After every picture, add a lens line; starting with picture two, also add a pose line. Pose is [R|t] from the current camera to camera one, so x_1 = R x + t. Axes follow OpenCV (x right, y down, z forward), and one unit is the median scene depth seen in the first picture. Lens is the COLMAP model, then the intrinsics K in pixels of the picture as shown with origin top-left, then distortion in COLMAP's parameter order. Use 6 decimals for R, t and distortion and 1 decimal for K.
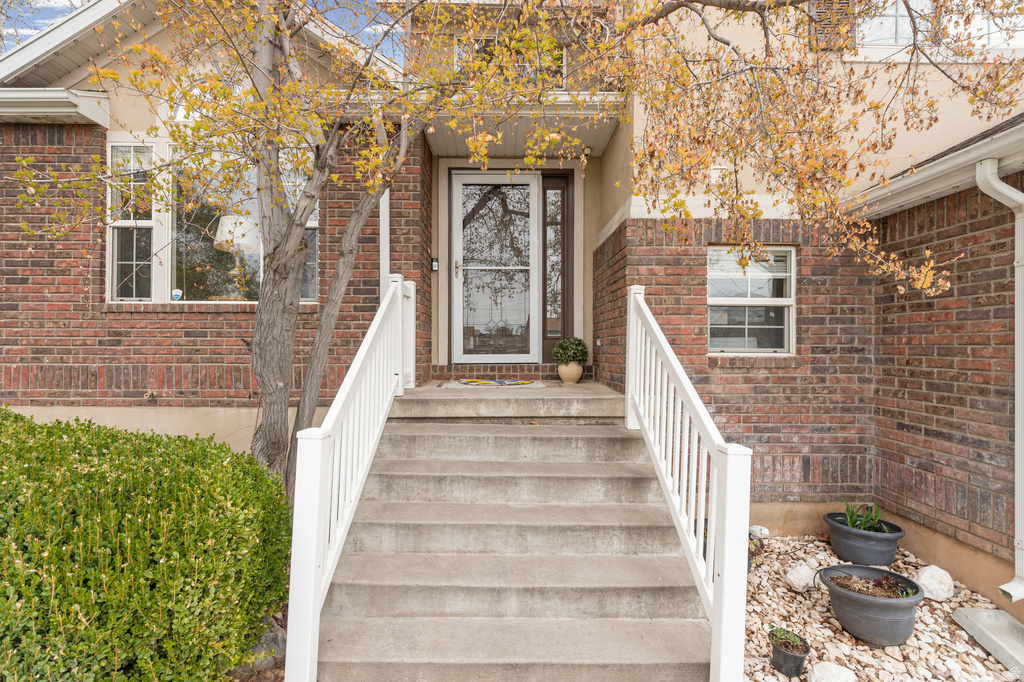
lens RADIAL K [[470.2, 0, 508.5], [0, 470.2, 344.7], [0, 0, 1]] dist [0.003156, -0.000684]
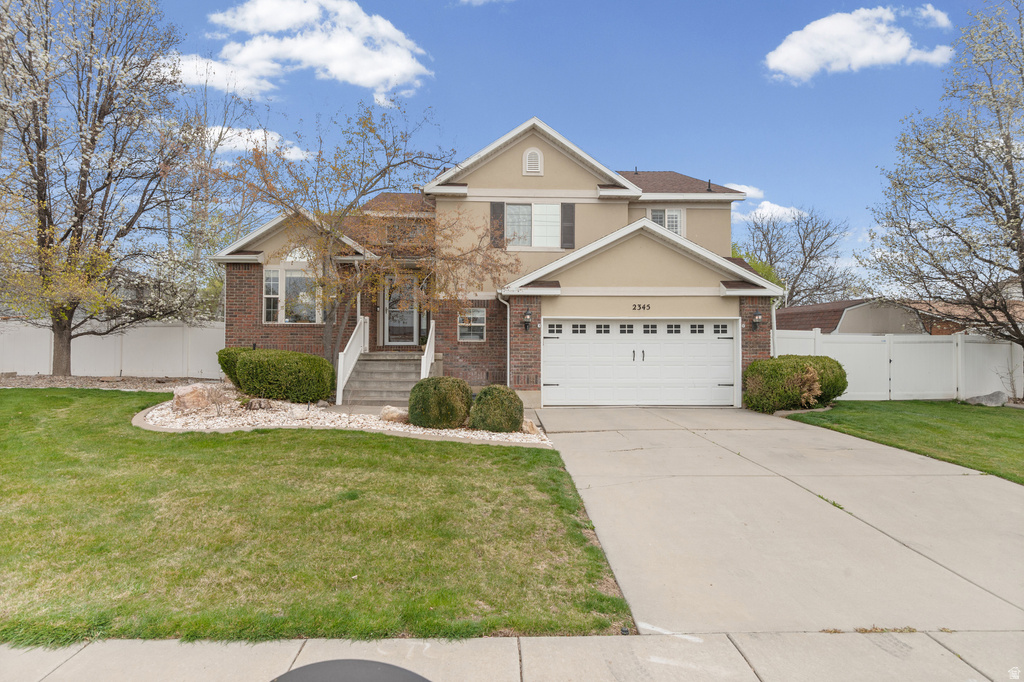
lens RADIAL K [[473.1, 0, 510.3], [0, 473.1, 336.0], [0, 0, 1]] dist [0.000115, 0.000088]
pose [[0.999531, 0.002018, 0.030564, 0.604496], [-0.001380, 0.999781, -0.020870, 0.049106], [-0.030599, 0.020818, 0.999315, -2.018732]]
